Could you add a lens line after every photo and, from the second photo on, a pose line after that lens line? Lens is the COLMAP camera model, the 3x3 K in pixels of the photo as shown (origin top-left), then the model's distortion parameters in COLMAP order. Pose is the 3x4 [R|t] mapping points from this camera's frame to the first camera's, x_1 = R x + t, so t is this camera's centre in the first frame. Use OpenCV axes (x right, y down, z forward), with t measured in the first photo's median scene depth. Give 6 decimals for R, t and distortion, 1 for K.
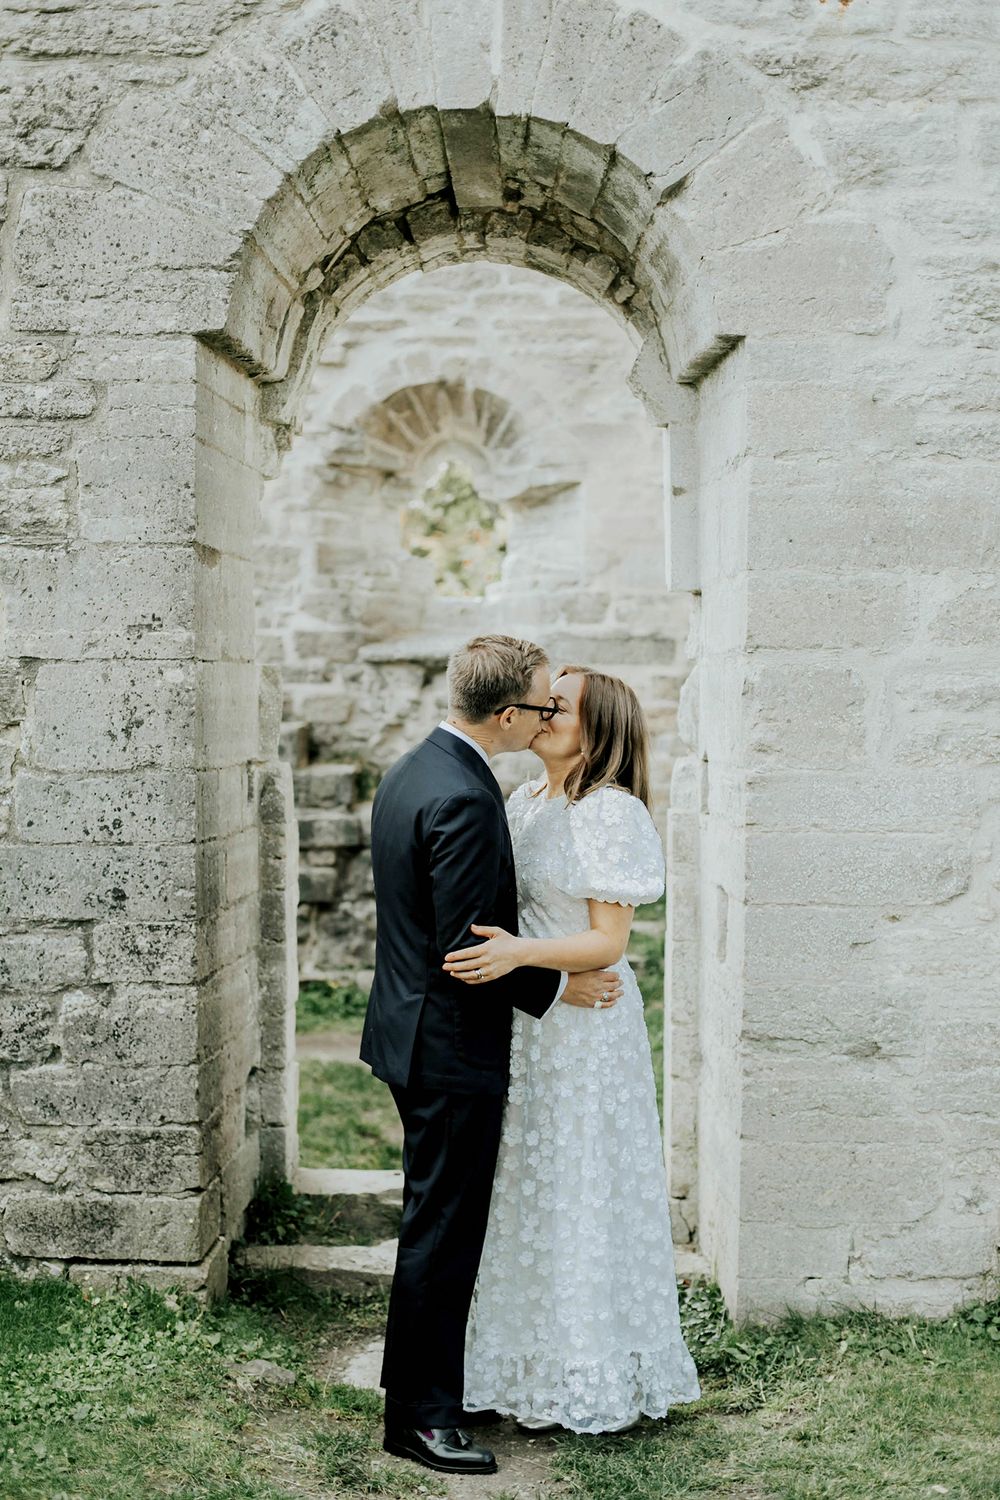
lens RADIAL K [[2207.7, 0, 498.8], [0, 2207.7, 747.5], [0, 0, 1]] dist [-0.137057, 0.109804]
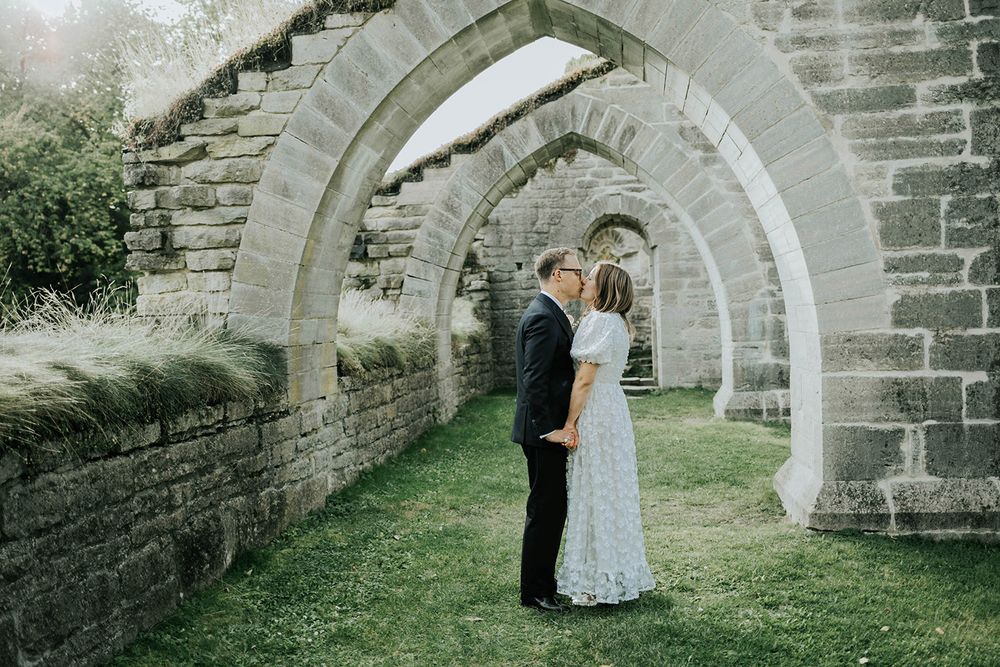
lens RADIAL K [[958.5, 0, 500.5], [0, 958.5, 329.1], [0, 0, 1]] dist [-0.068054, 0.056469]
pose [[0.992376, -0.035136, -0.118132, -0.031813], [0.033741, 0.999336, -0.013787, 0.098941], [0.118538, 0.009696, 0.992902, -2.004063]]
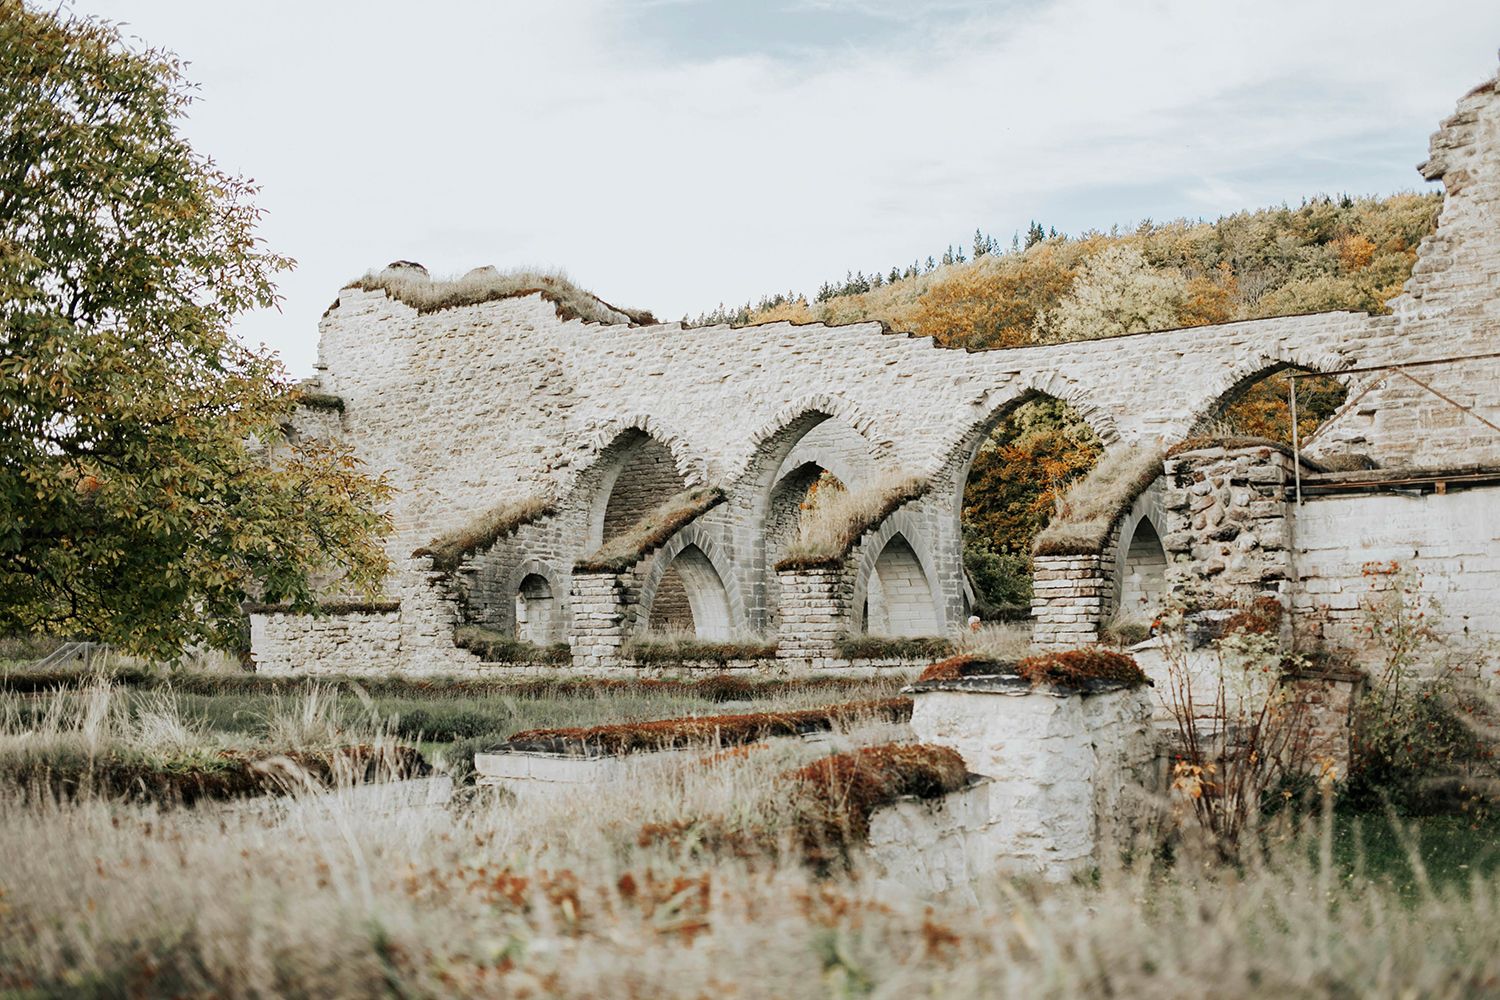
lens RADIAL K [[1437.8, 0, 750.7], [0, 1437.8, 493.5], [0, 0, 1]] dist [-0.068054, 0.056469]
pose [[0.529405, 0.081049, 0.844489, -4.942948], [0.037270, 0.992243, -0.118594, 0.152371], [-0.847550, 0.094258, 0.522278, -3.208718]]
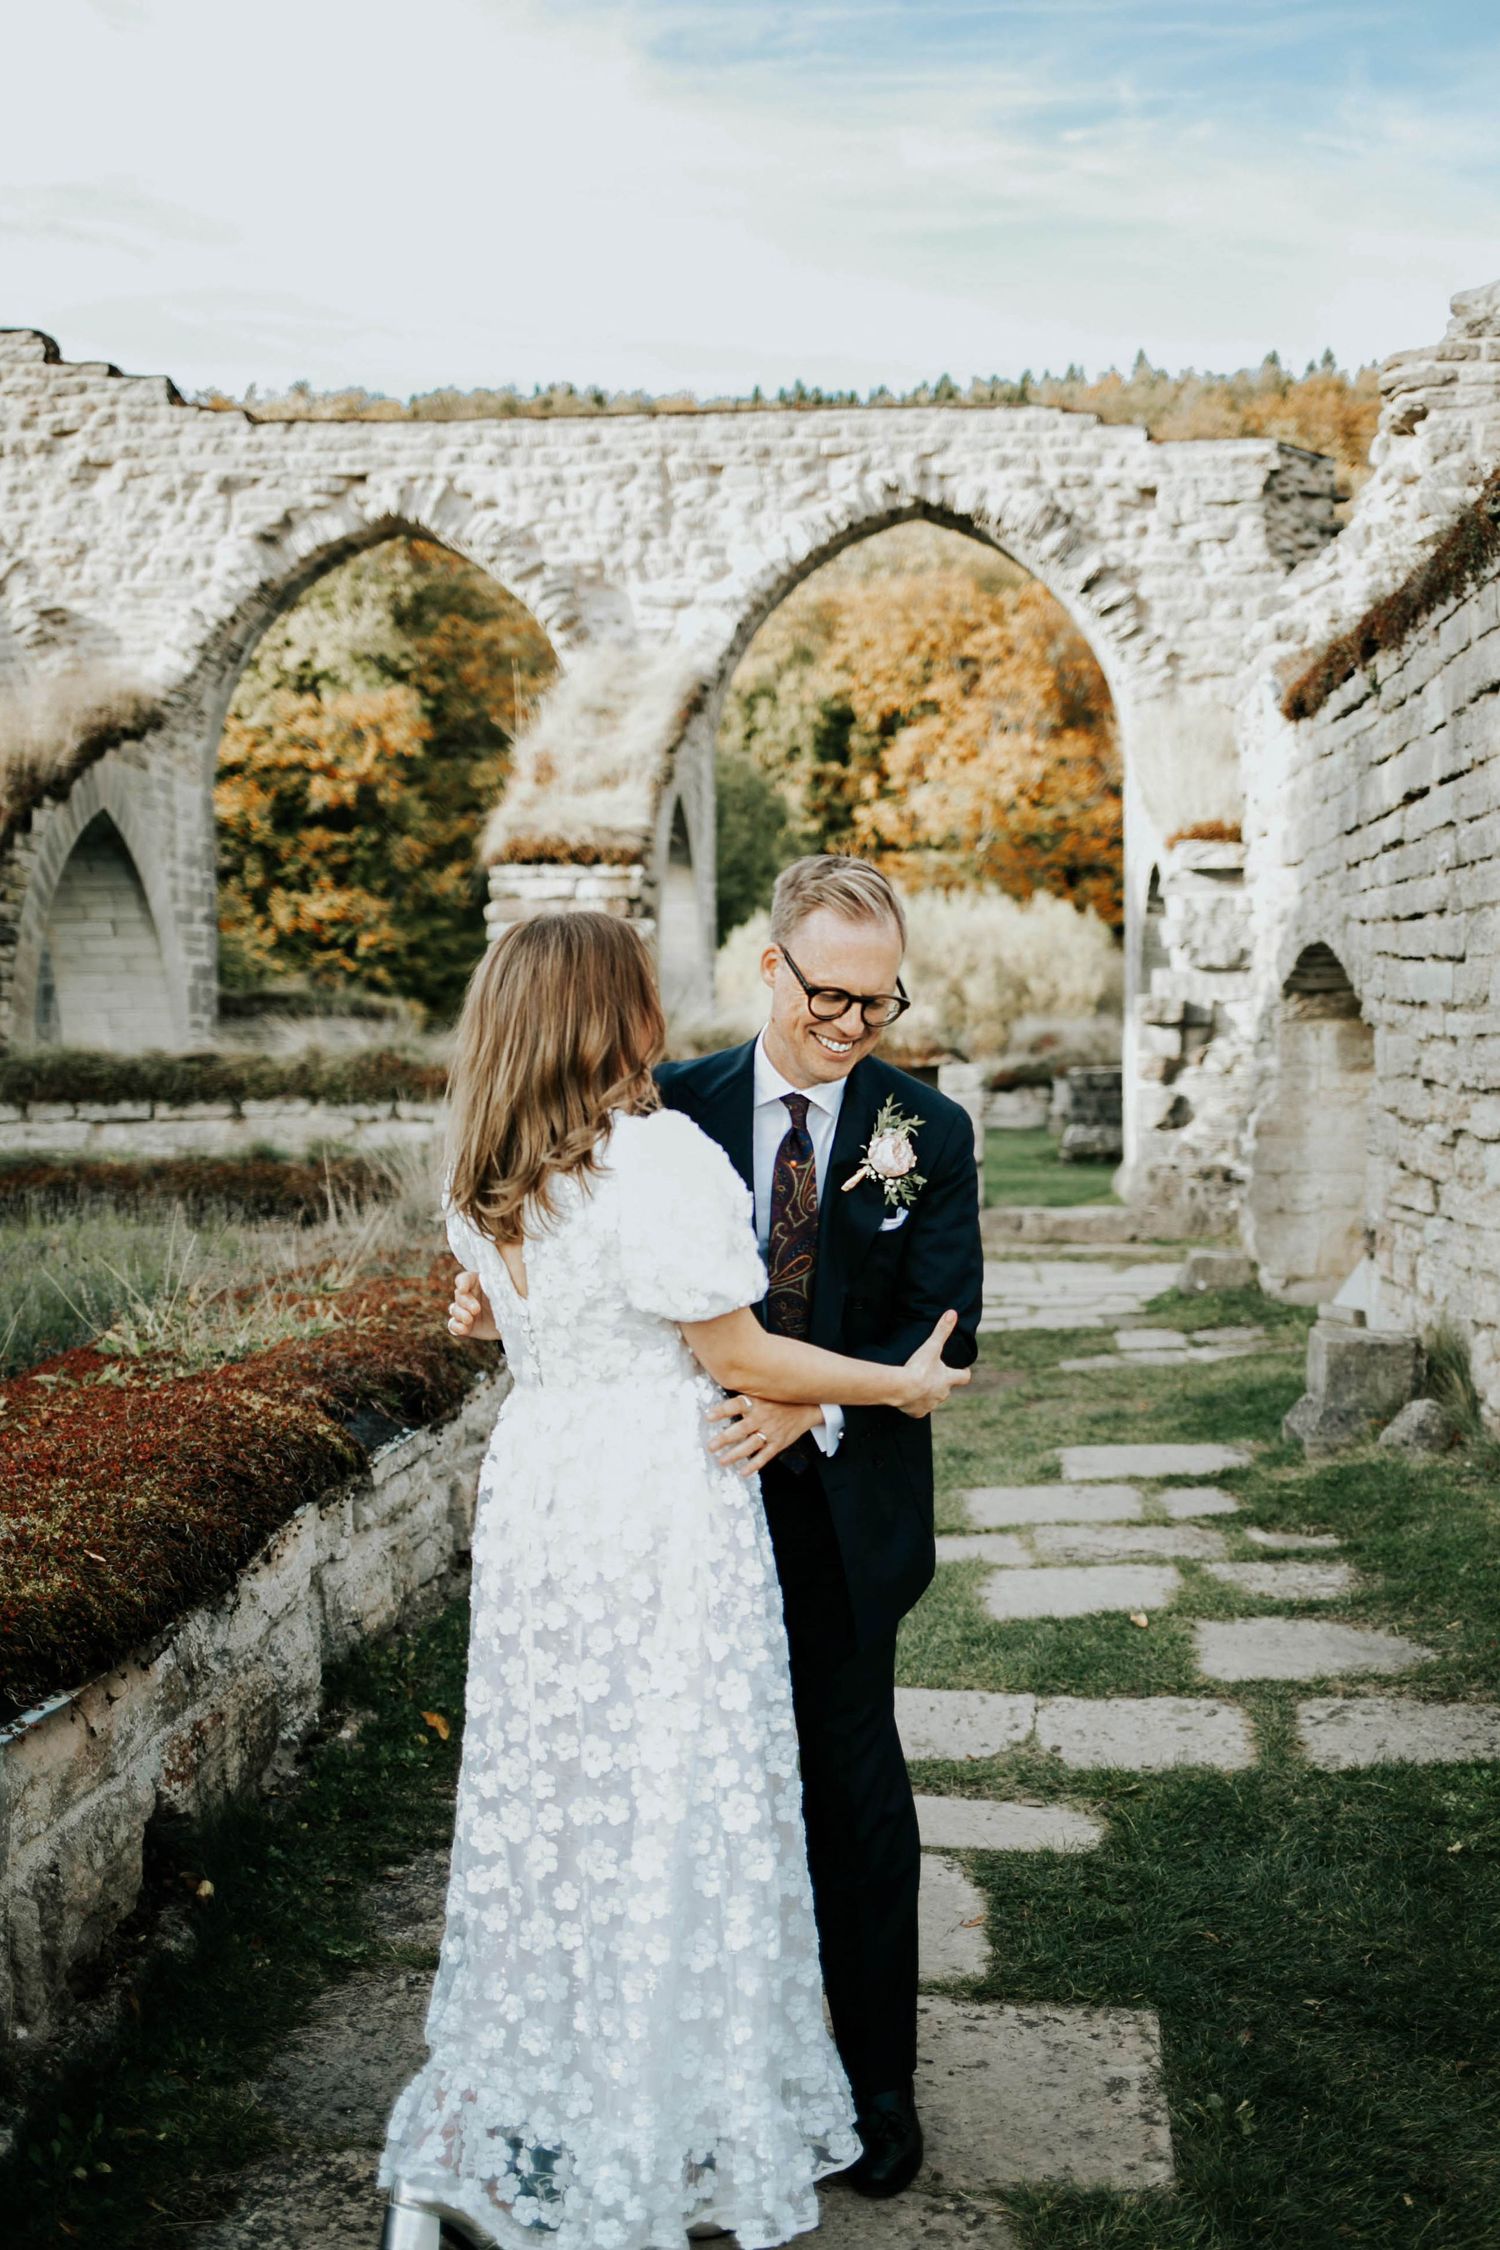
lens RADIAL K [[2195.9, 0, 749.5], [0, 2195.9, 1128.4], [0, 0, 1]] dist [-0.064760, 0.029205]
pose [[0.064925, -0.039526, 0.997107, -3.596227], [0.037307, 0.998613, 0.037157, 0.104287], [-0.997193, 0.034787, 0.066310, -2.125495]]
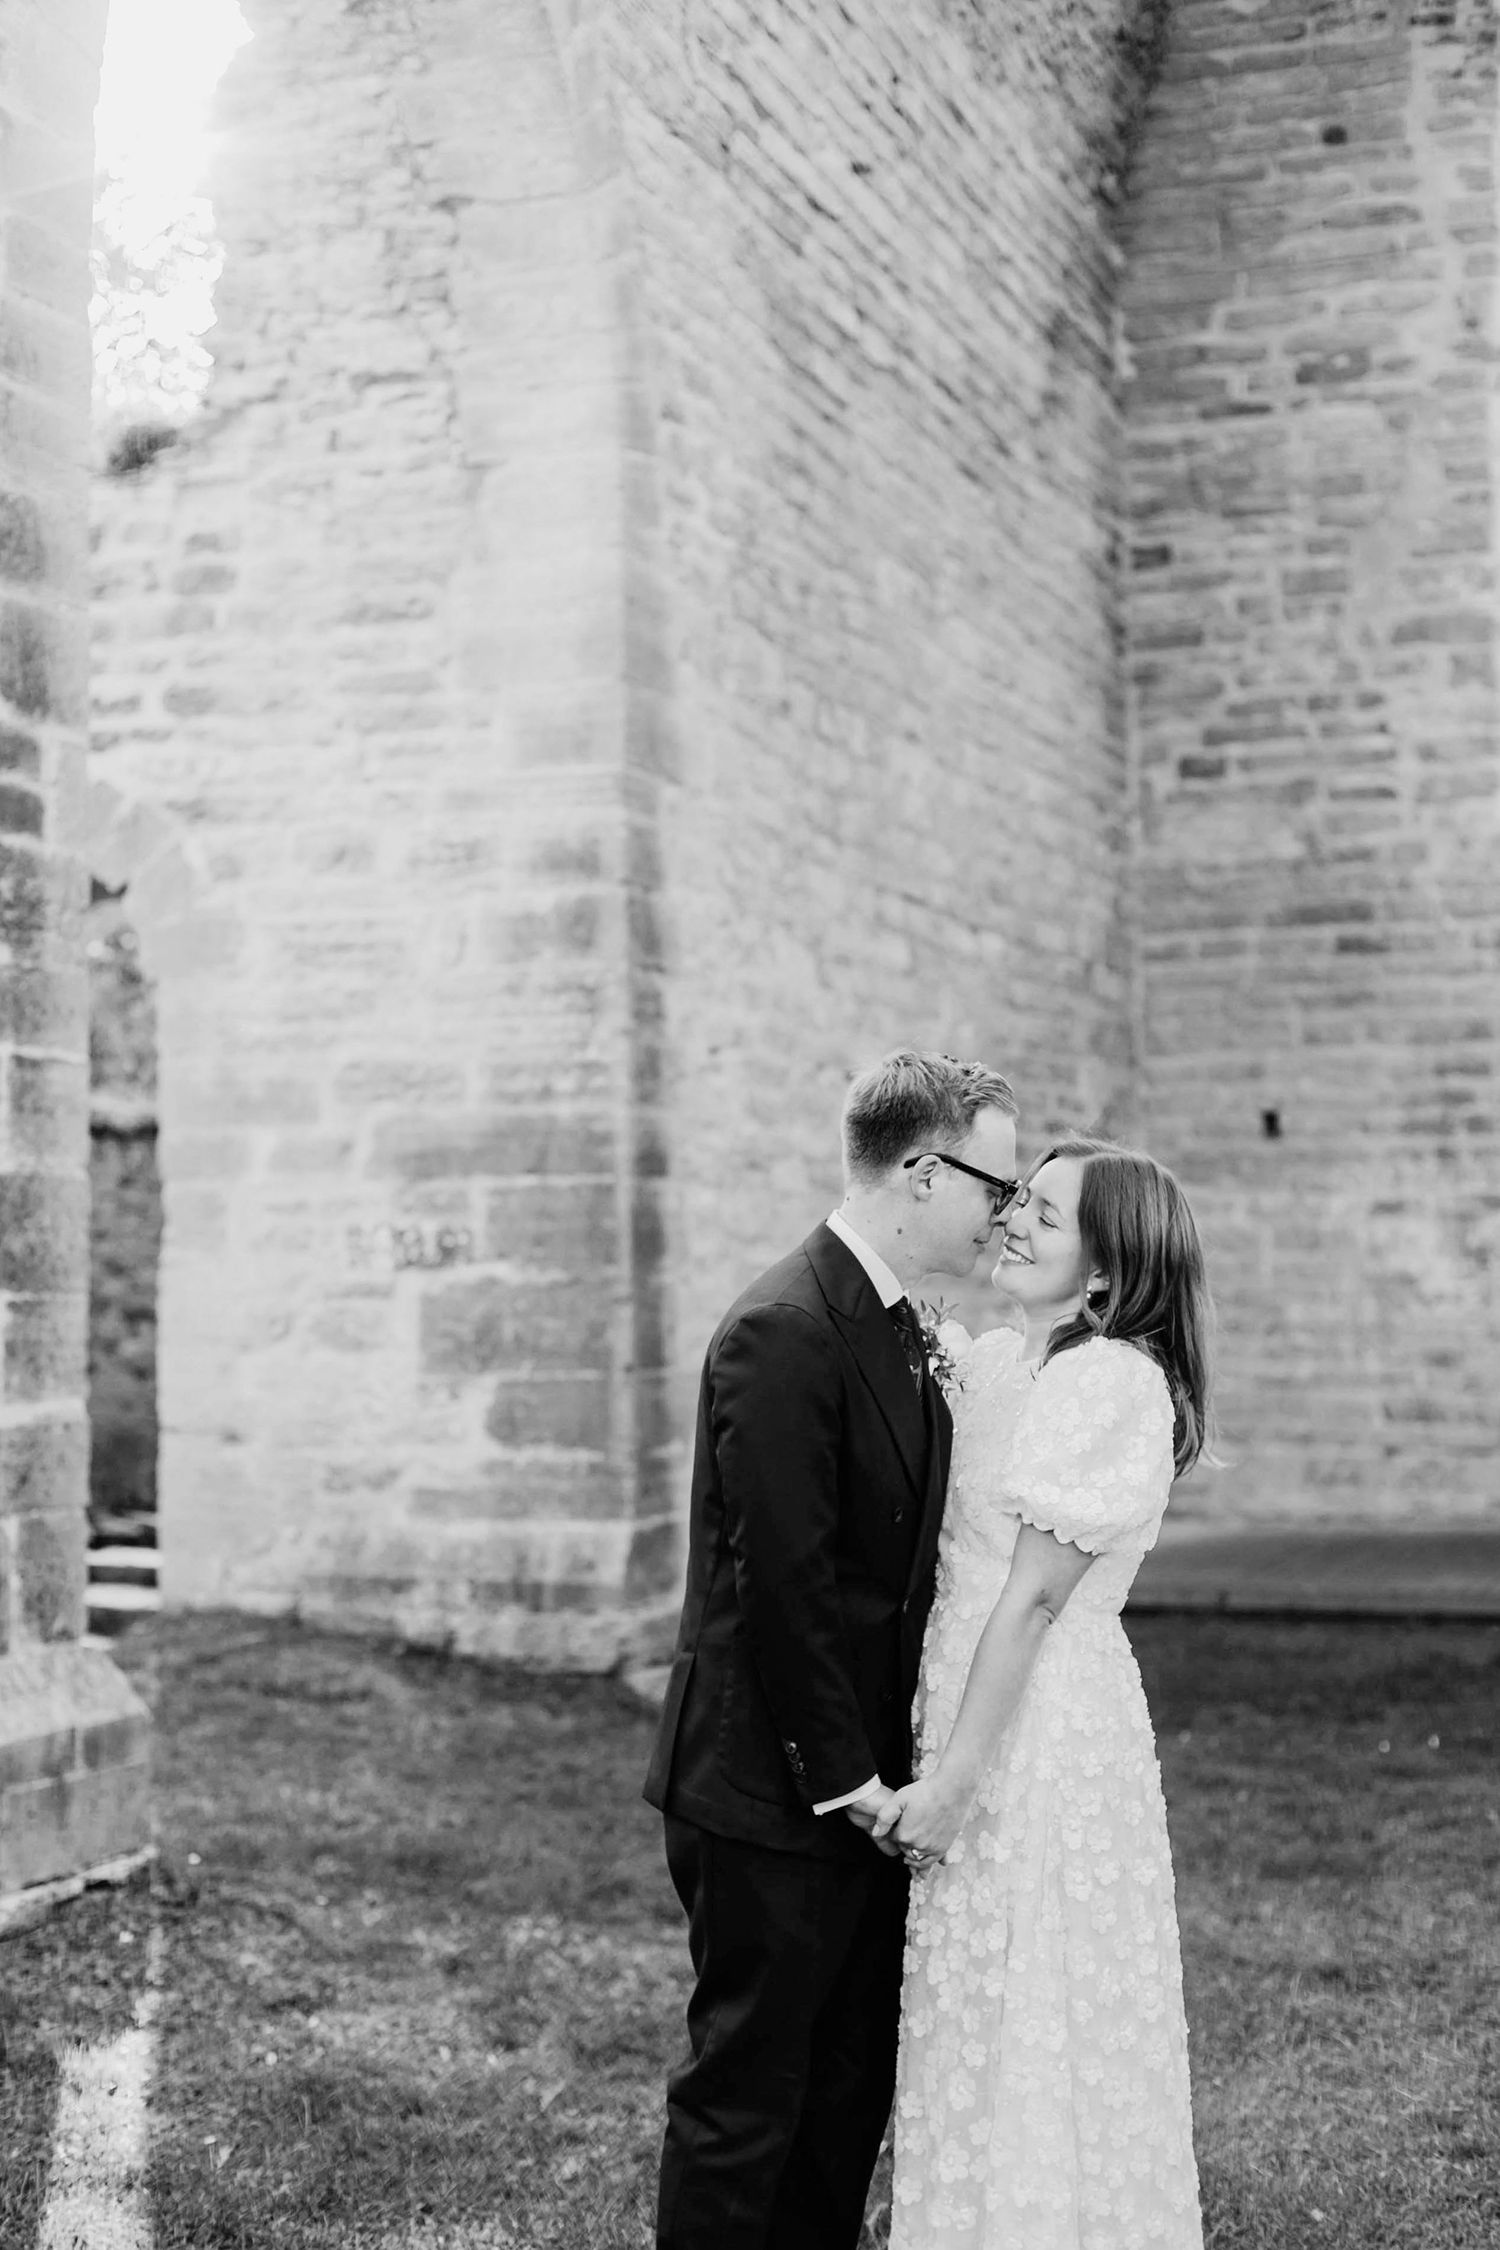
lens RADIAL K [[3391.6, 0, 743.1], [0, 3391.6, 1130.9], [0, 0, 1]] dist [-0.143340, 0.100105]
pose [[0.946755, -0.026873, -0.320831, 1.264979], [0.003834, 0.997381, -0.072228, 0.095276], [0.321932, 0.067152, 0.944378, -1.130448]]
